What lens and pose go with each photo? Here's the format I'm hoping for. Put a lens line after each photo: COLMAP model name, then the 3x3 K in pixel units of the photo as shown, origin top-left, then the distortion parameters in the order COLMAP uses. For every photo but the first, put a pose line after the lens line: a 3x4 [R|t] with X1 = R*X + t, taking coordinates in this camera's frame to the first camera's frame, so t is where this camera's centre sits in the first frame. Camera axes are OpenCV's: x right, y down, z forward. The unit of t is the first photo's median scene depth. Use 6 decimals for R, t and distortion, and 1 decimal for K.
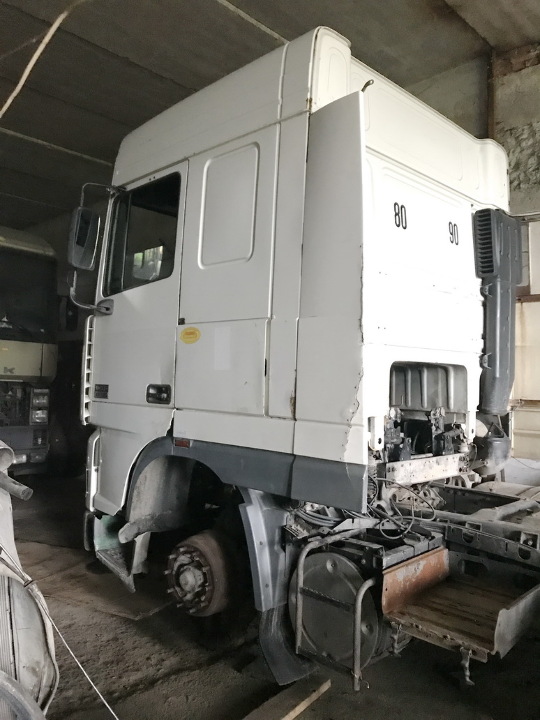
lens RADIAL K [[594.5, 0, 269.0], [0, 594.5, 359.5], [0, 0, 1]] dist [0.014381, -0.003523]
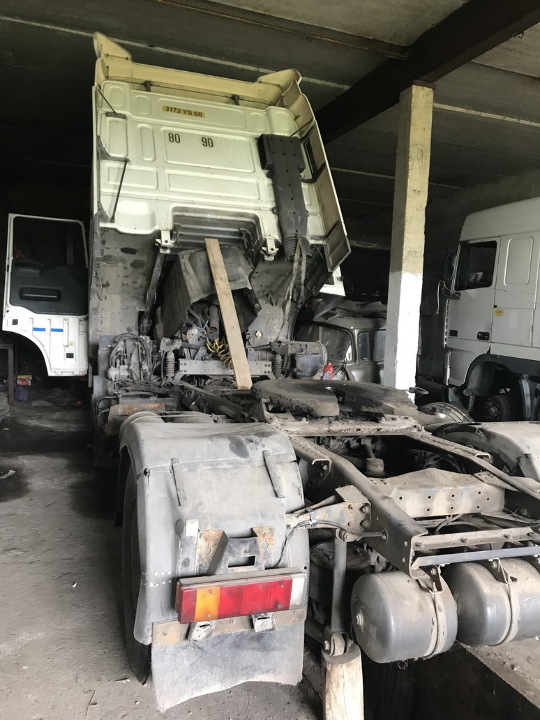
lens RADIAL K [[594.5, 0, 270.9], [0, 594.5, 360.4], [0, 0, 1]] dist [0.014381, -0.003523]
pose [[0.908883, 0.045712, -0.414539, 0.036150], [0.007688, 0.991970, 0.126243, -0.153555], [0.416981, -0.117927, 0.901232, -1.525194]]
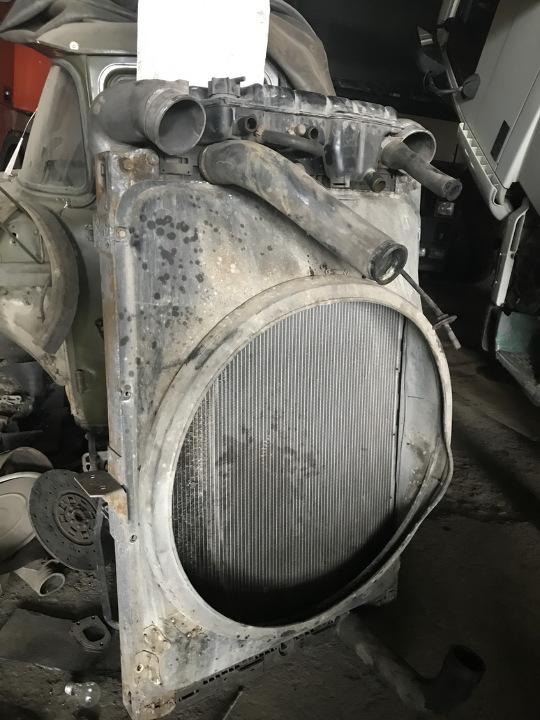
lens RADIAL K [[594.5, 0, 269.6], [0, 594.5, 360.5], [0, 0, 1]] dist [0.014381, -0.003523]
pose [[0.796880, 0.233625, -0.557137, -0.080317], [-0.059297, 0.947995, 0.312712, 0.098173], [0.601220, -0.216157, 0.769292, 0.175398]]
